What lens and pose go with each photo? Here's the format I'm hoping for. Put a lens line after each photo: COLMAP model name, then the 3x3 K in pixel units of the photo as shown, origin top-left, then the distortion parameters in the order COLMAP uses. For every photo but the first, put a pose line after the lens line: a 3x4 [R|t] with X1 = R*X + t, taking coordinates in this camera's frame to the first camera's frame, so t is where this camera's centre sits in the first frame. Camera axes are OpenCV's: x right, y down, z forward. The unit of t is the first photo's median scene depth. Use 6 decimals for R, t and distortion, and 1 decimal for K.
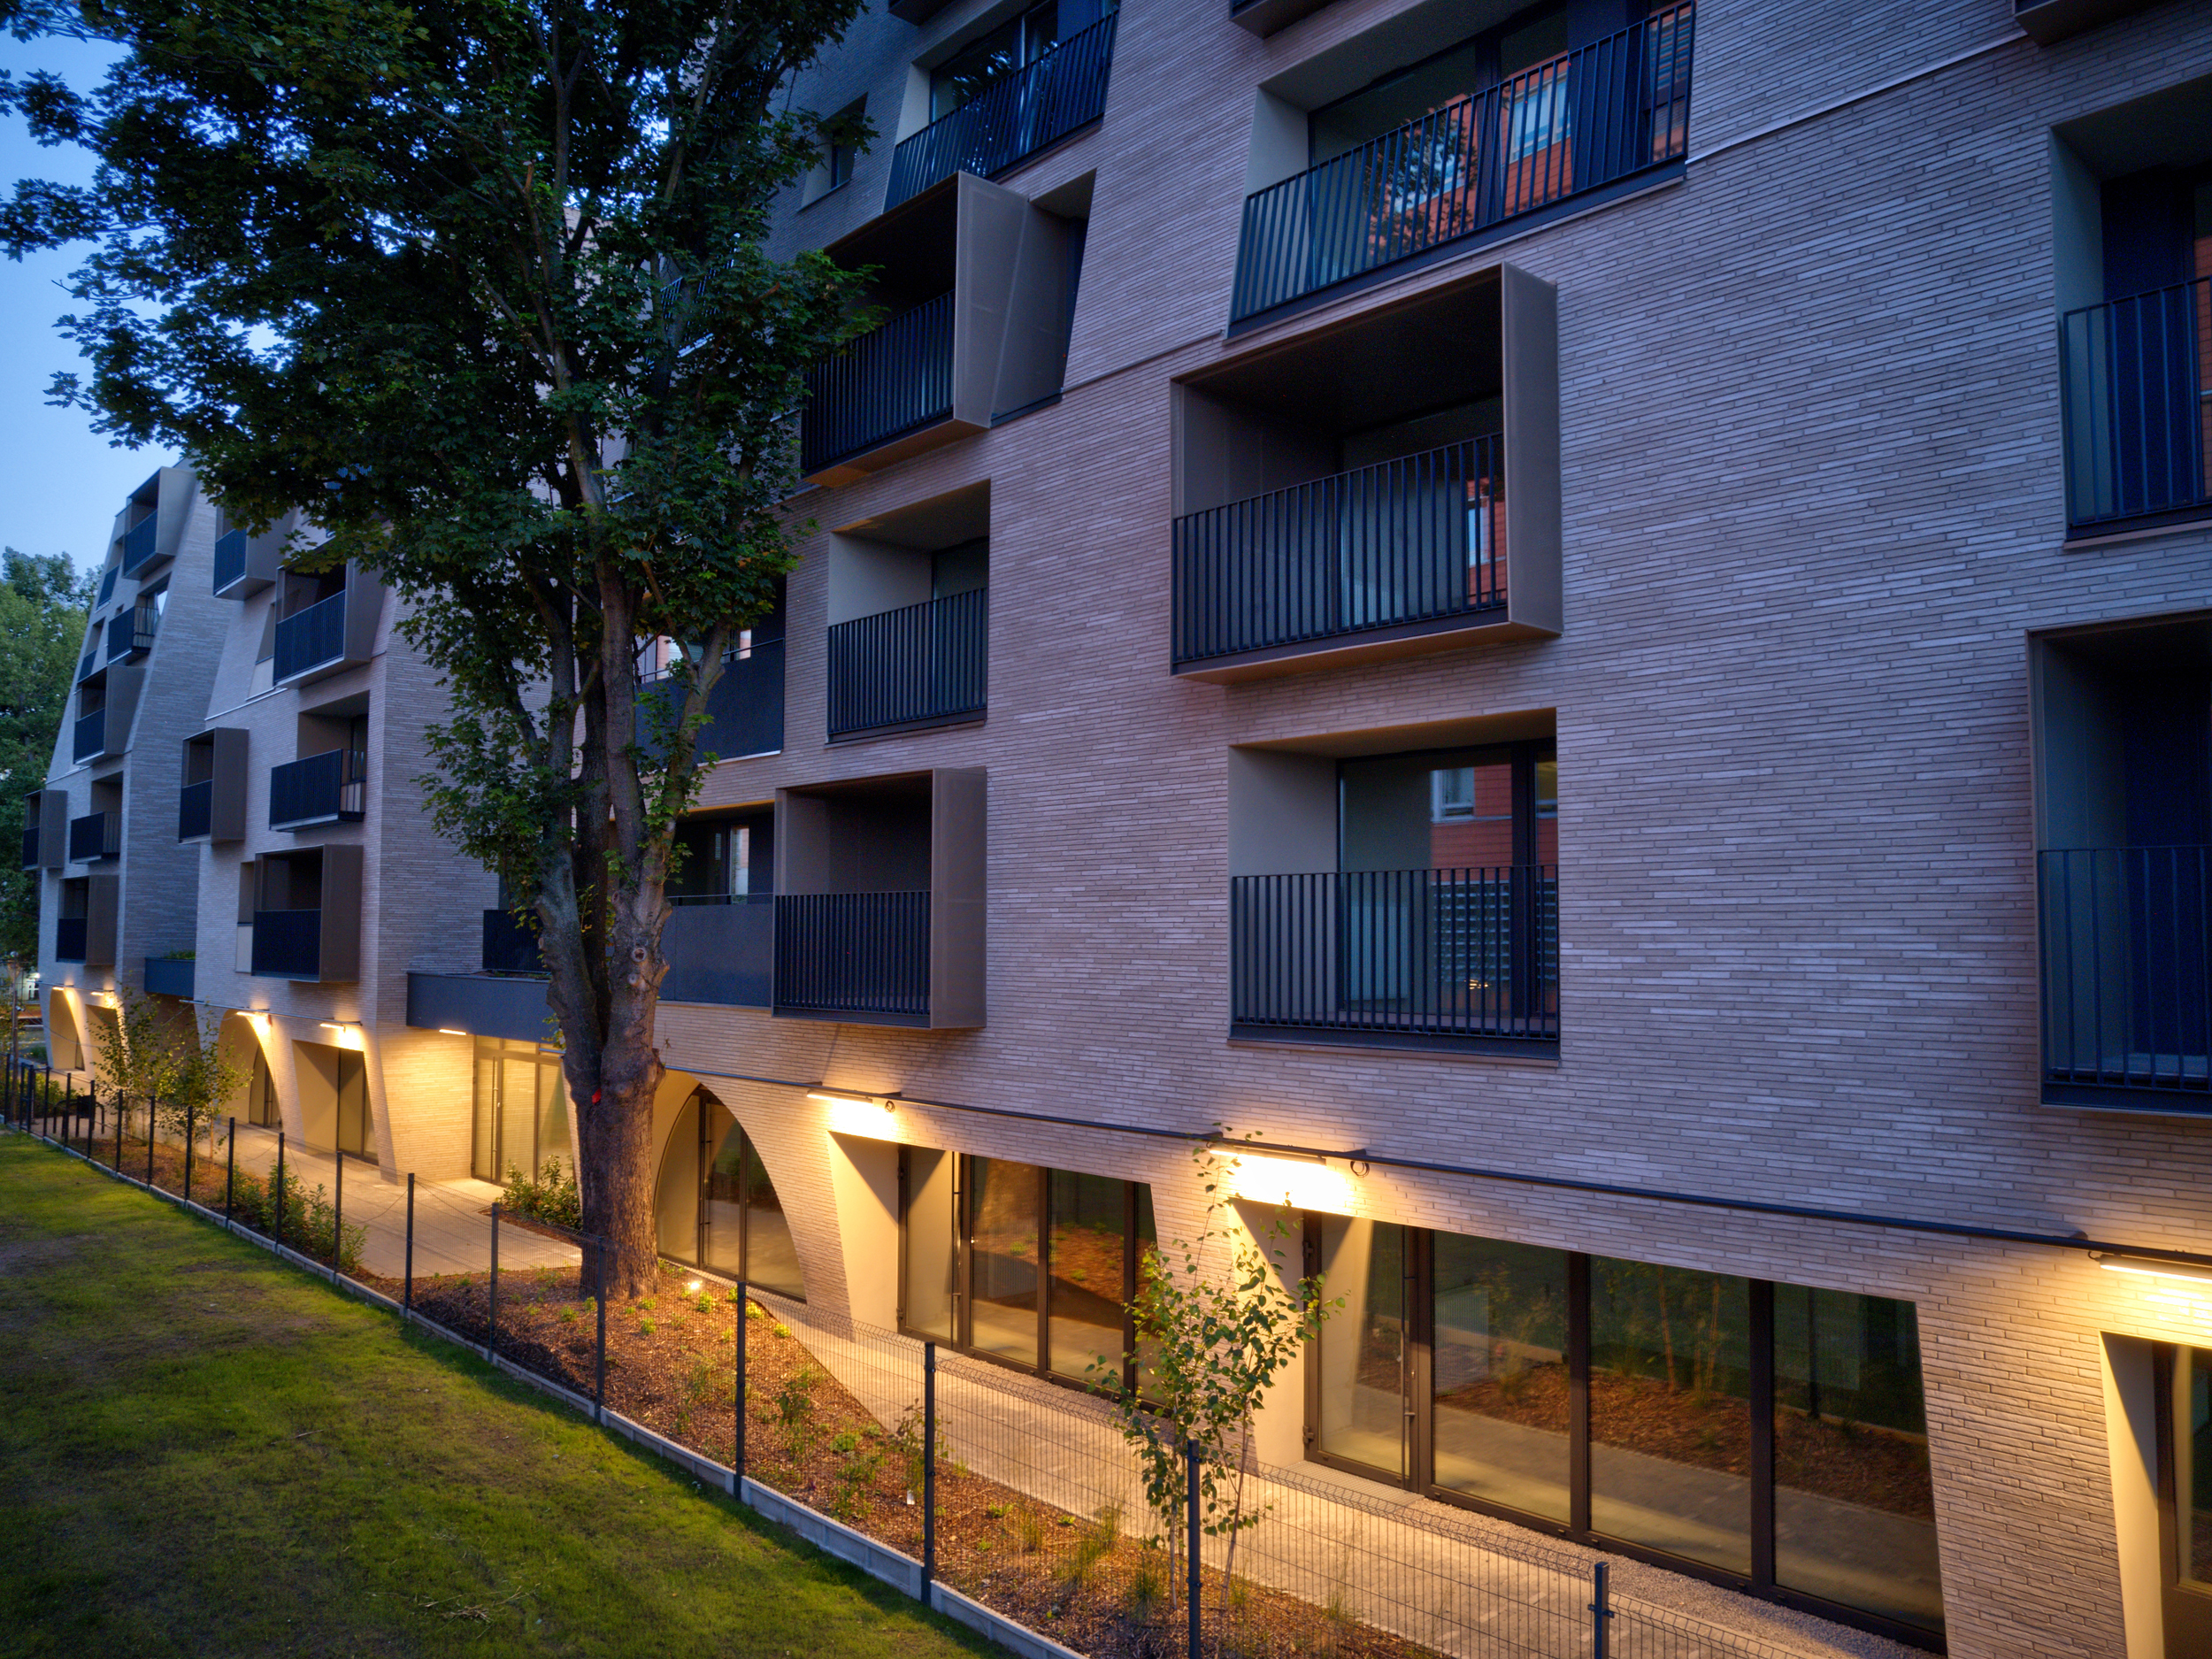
lens RADIAL K [[1513.3, 0, 1106.0], [0, 1513.3, 829.5], [0, 0, 1]] dist [0.004039, 0.002690]
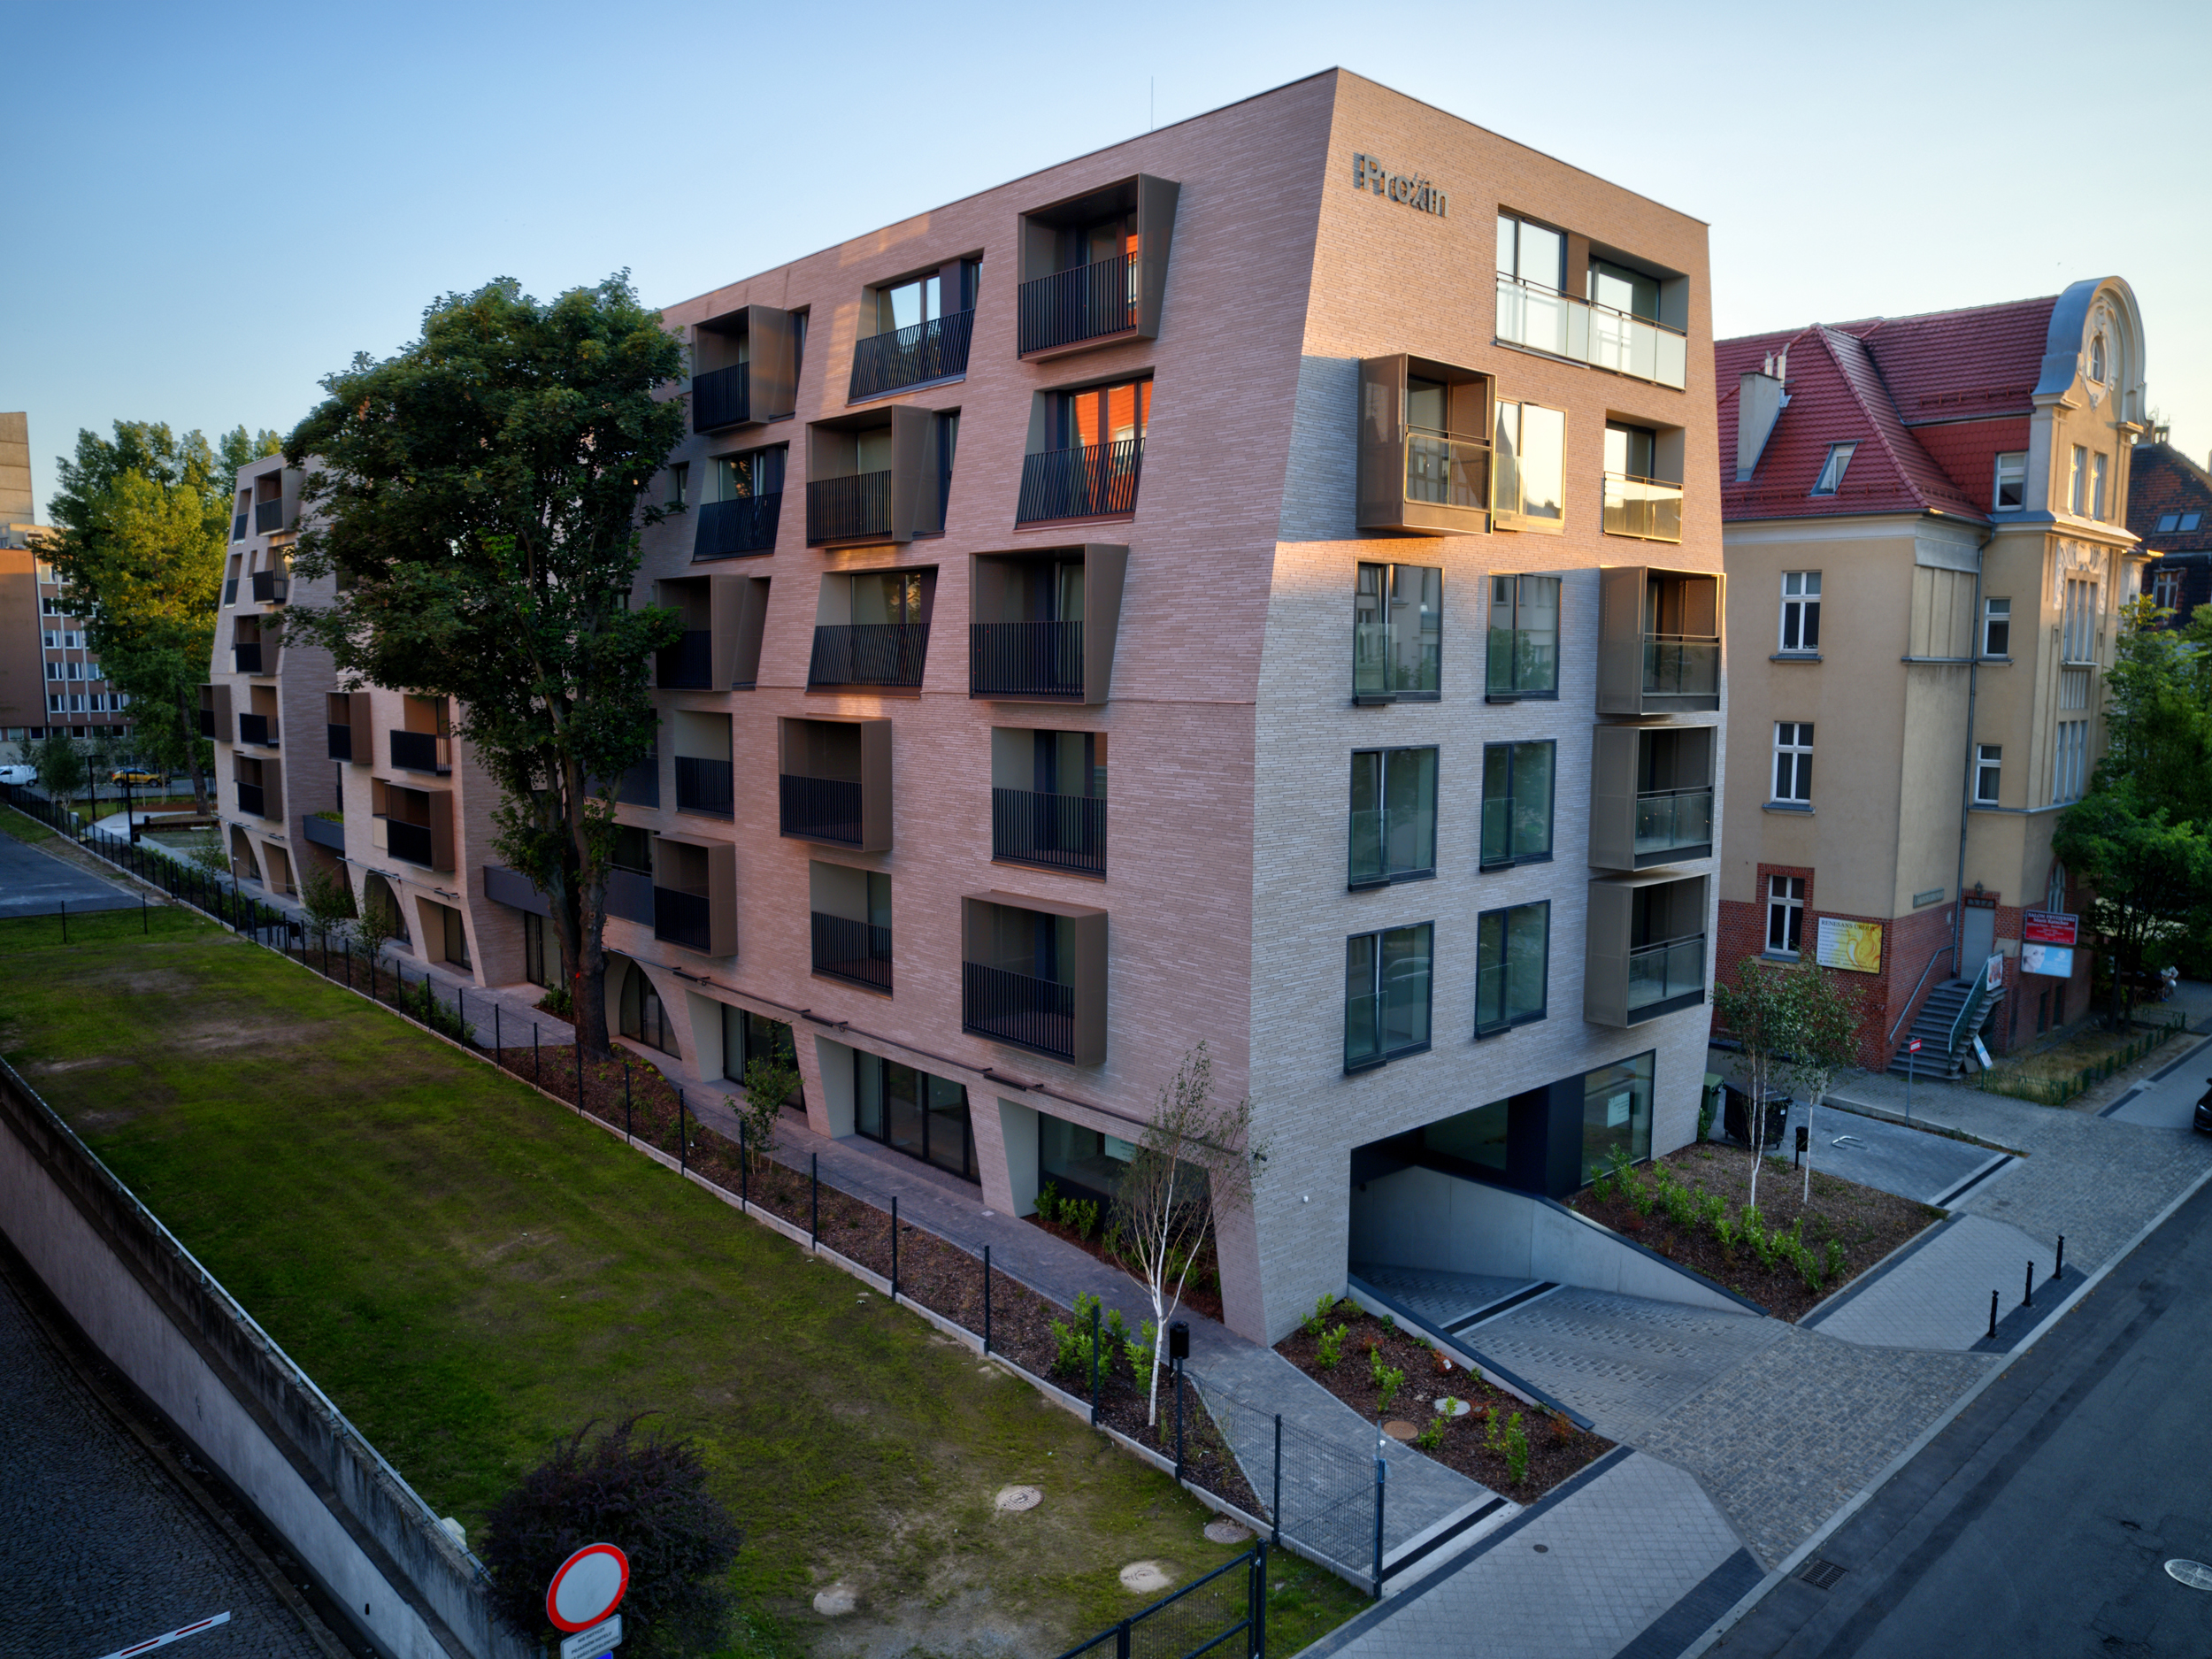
lens RADIAL K [[1513.3, 0, 1106.0], [0, 1513.3, 829.5], [0, 0, 1]] dist [0.004039, 0.002690]
pose [[0.999533, 0.010253, -0.028803, 0.292207], [-0.004990, 0.984167, 0.177174, -0.254188], [0.030164, -0.176947, 0.983758, -0.657189]]
